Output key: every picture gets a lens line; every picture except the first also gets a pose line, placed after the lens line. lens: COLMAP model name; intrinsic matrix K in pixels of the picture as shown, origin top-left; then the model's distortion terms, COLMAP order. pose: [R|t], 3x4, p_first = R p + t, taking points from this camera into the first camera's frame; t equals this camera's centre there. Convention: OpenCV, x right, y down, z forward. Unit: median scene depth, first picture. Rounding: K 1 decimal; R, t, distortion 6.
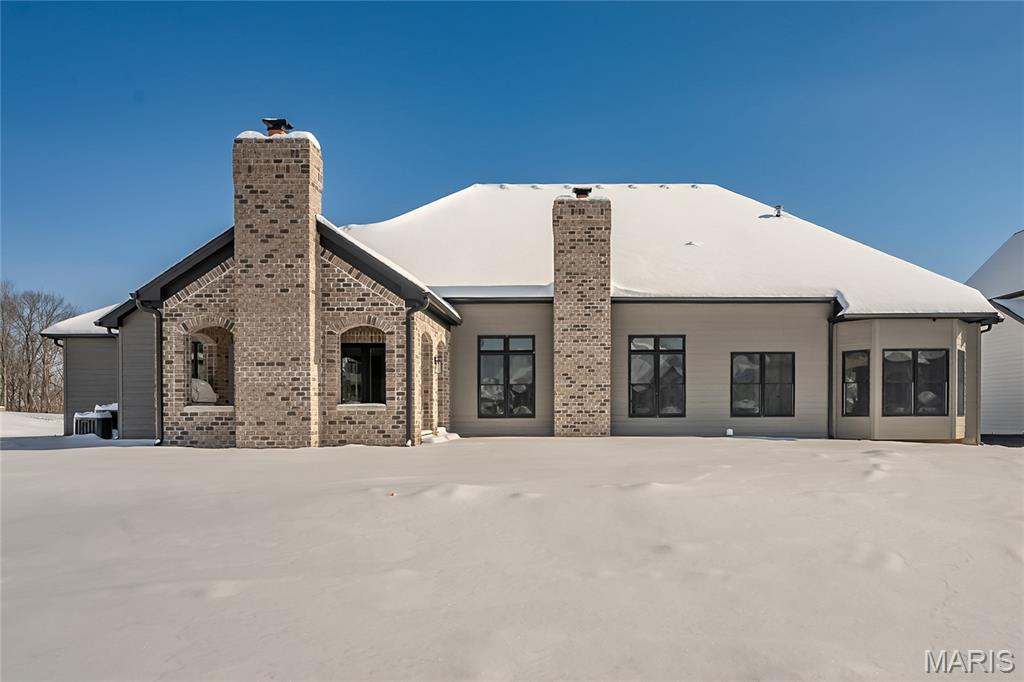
lens RADIAL K [[635.8, 0, 507.5], [0, 635.8, 448.5], [0, 0, 1]] dist [-0.003284, -0.001649]
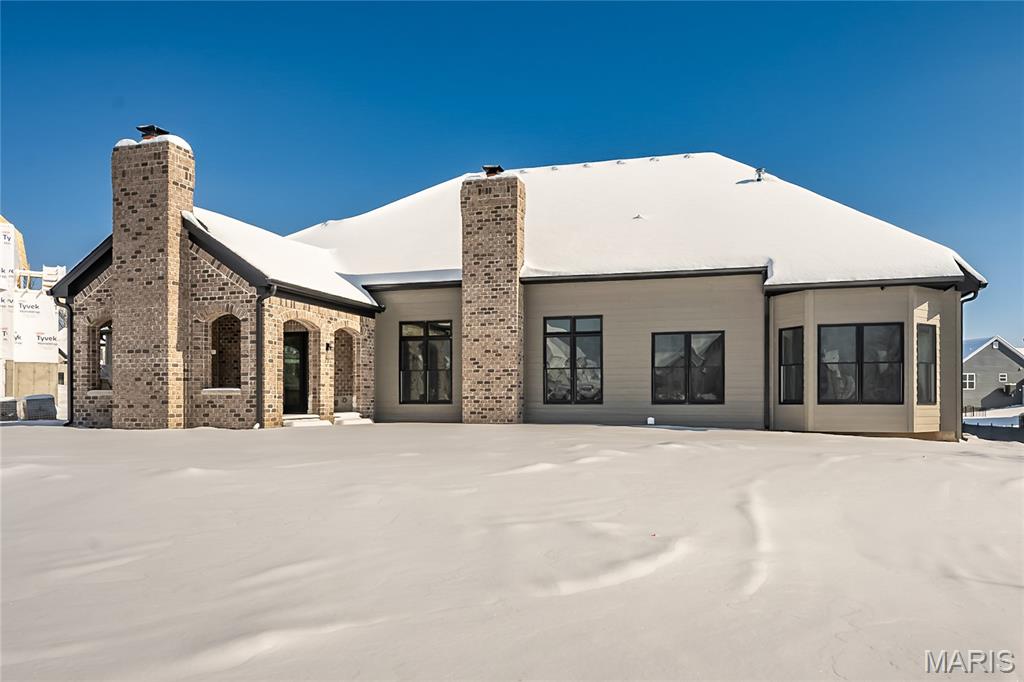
lens RADIAL K [[617.4, 0, 549.6], [0, 617.4, 431.3], [0, 0, 1]] dist [-0.002090, -0.003244]
pose [[0.971471, 0.015691, -0.236638, 0.537420], [-0.018226, 0.999797, -0.008532, -0.000590], [0.236456, 0.012601, 0.971561, 0.141216]]
